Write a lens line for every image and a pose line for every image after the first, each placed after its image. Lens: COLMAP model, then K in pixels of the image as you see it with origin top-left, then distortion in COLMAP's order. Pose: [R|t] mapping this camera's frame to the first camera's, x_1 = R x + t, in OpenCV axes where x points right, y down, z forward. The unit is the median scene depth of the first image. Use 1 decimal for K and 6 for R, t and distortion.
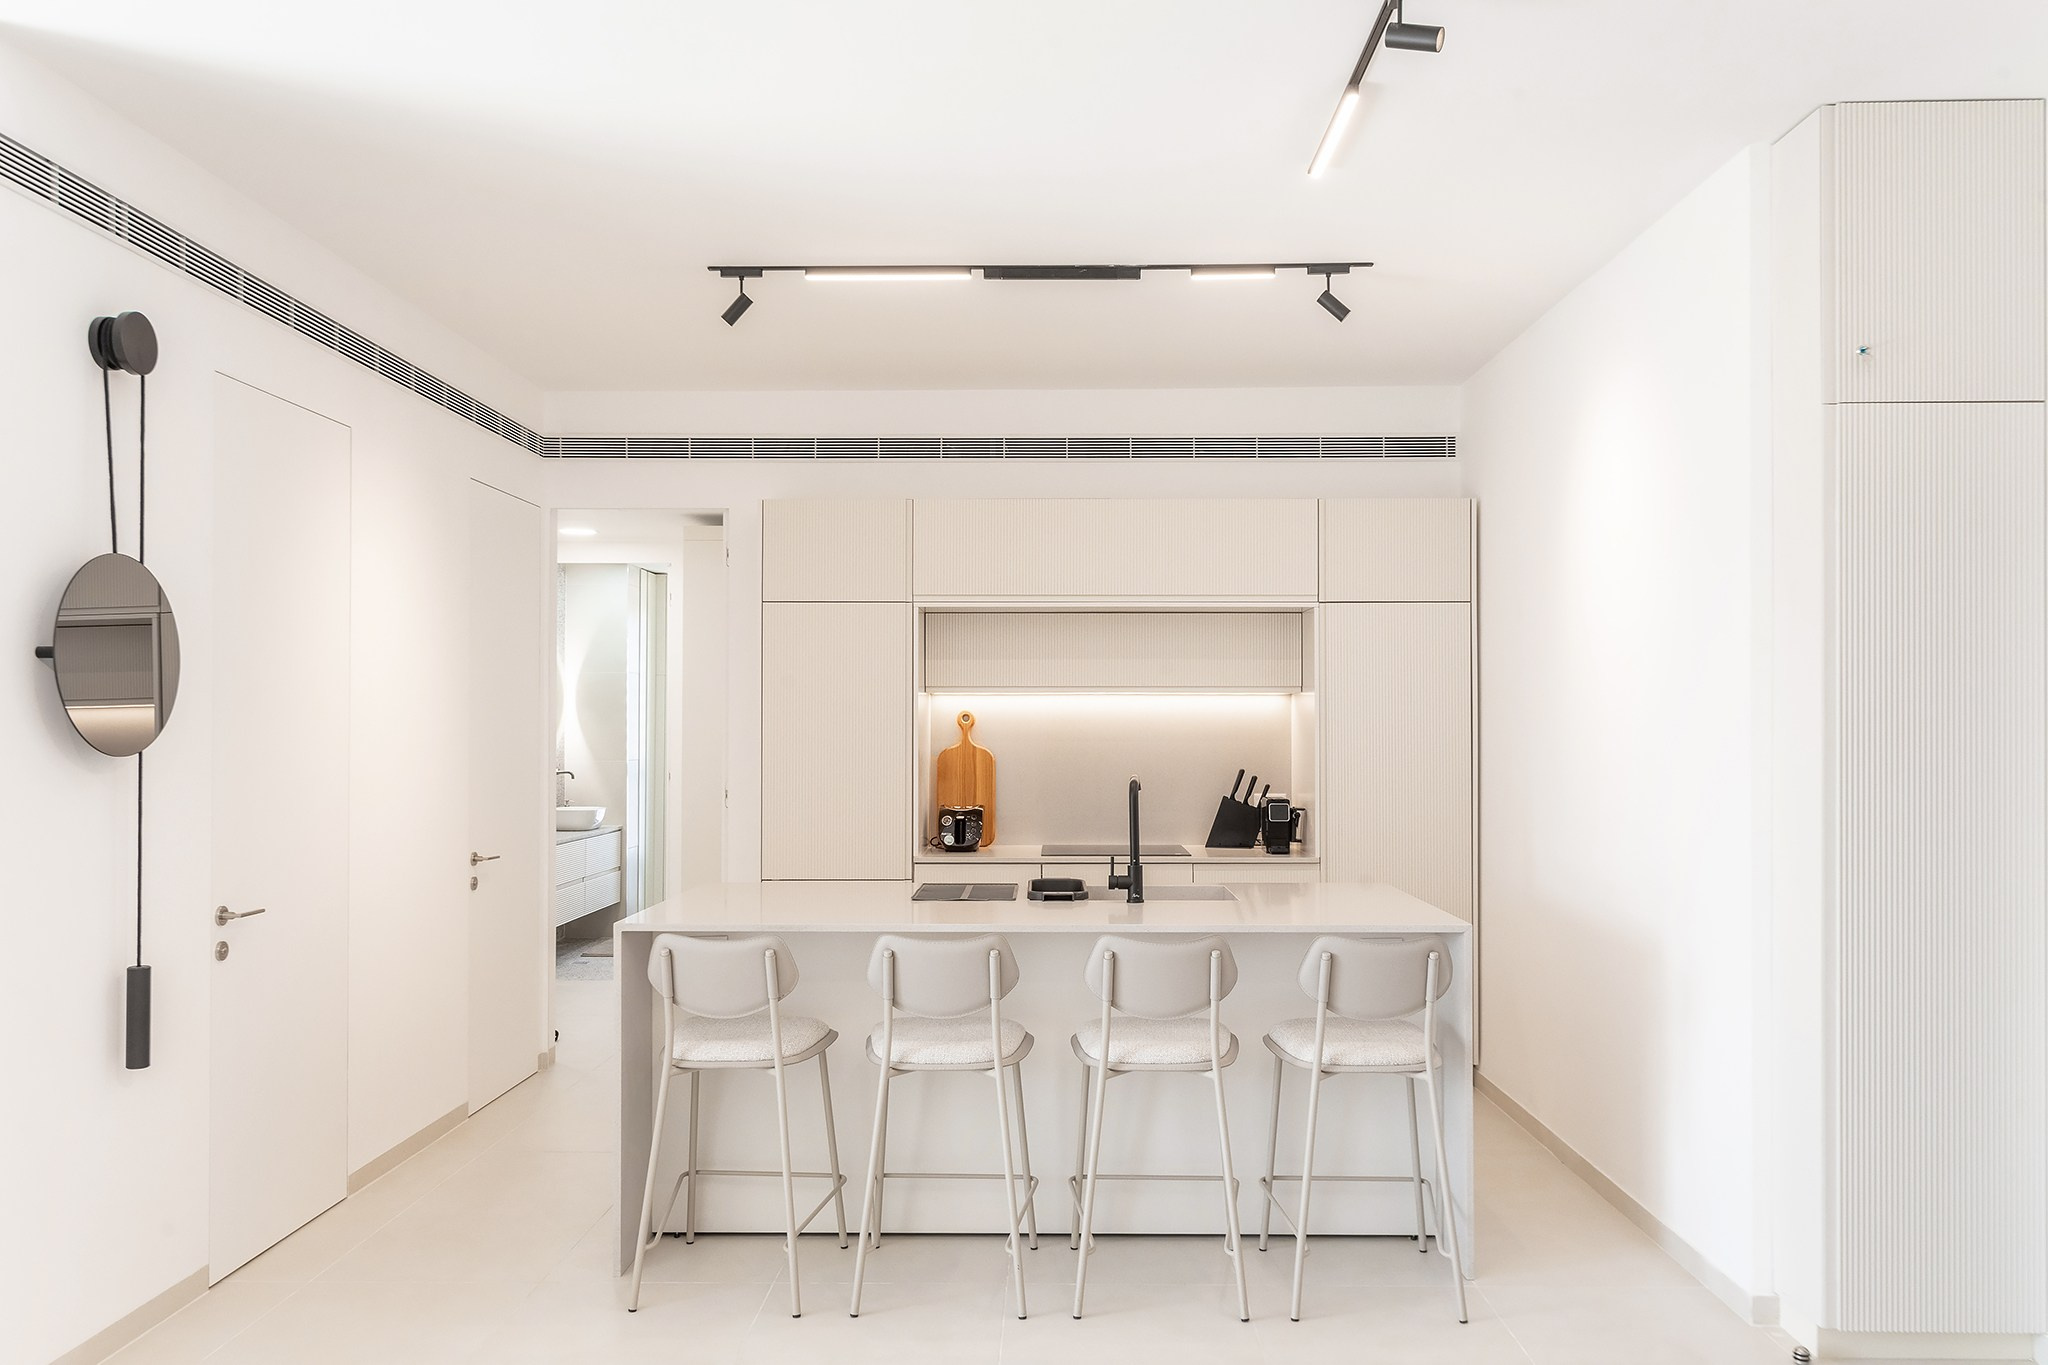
lens RADIAL K [[1524.4, 0, 1031.7], [0, 1524.4, 711.8], [0, 0, 1]] dist [0.001009, -0.001905]
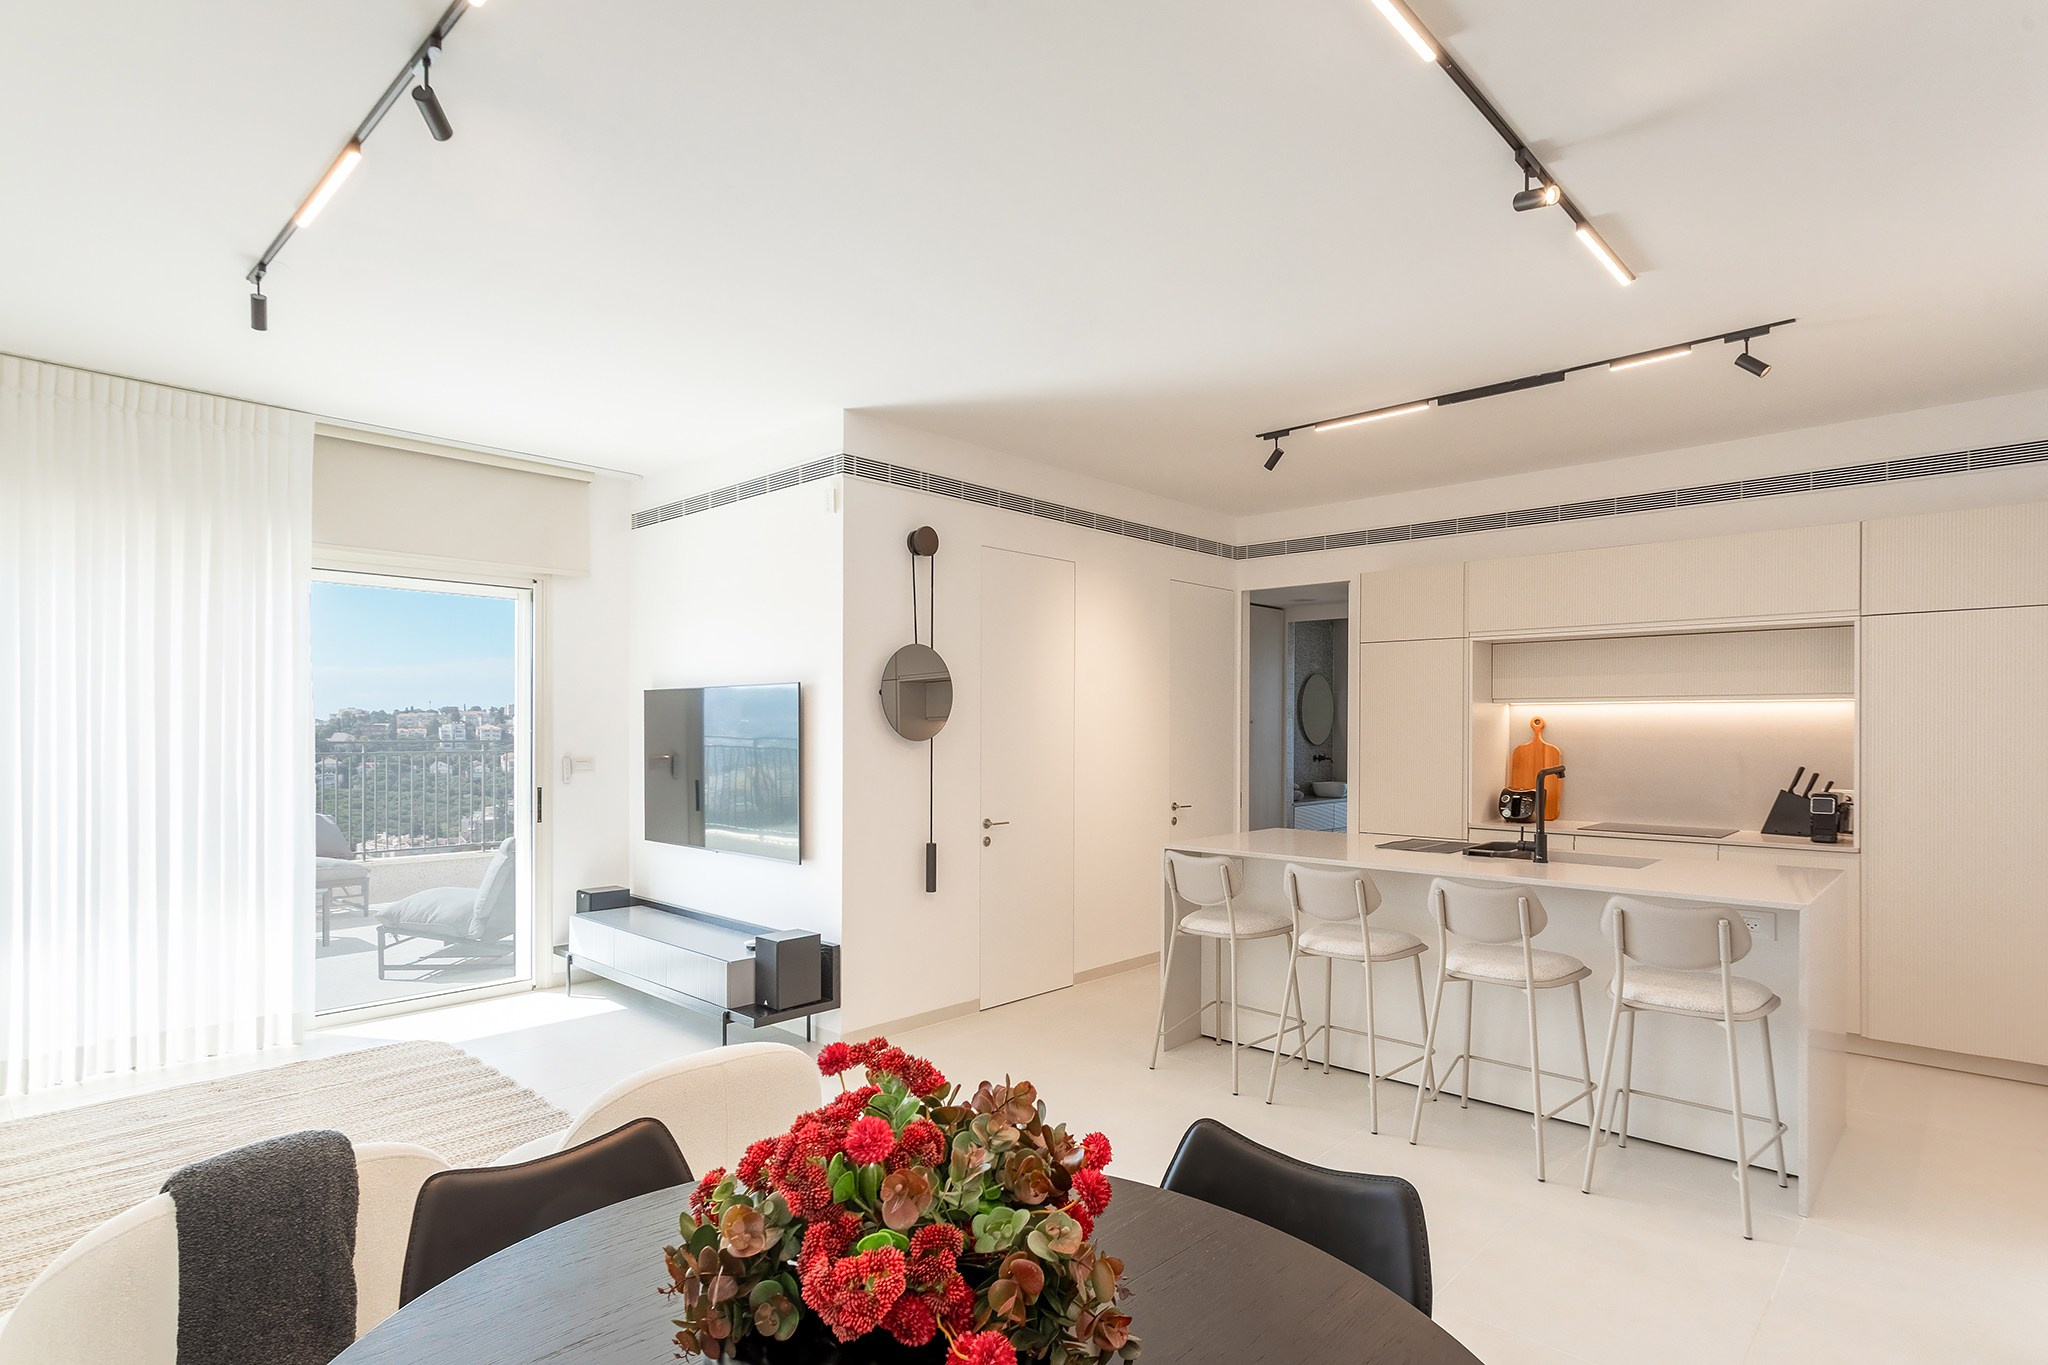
lens RADIAL K [[1052.2, 0, 943.1], [0, 1052.2, 731.6], [0, 0, 1]] dist [0.002991, 0.000420]
pose [[0.713191, 0.004174, -0.700957, 0.317931], [0.004617, 0.999933, 0.010651, 0.000531], [0.700954, -0.010832, 0.713124, -0.004053]]
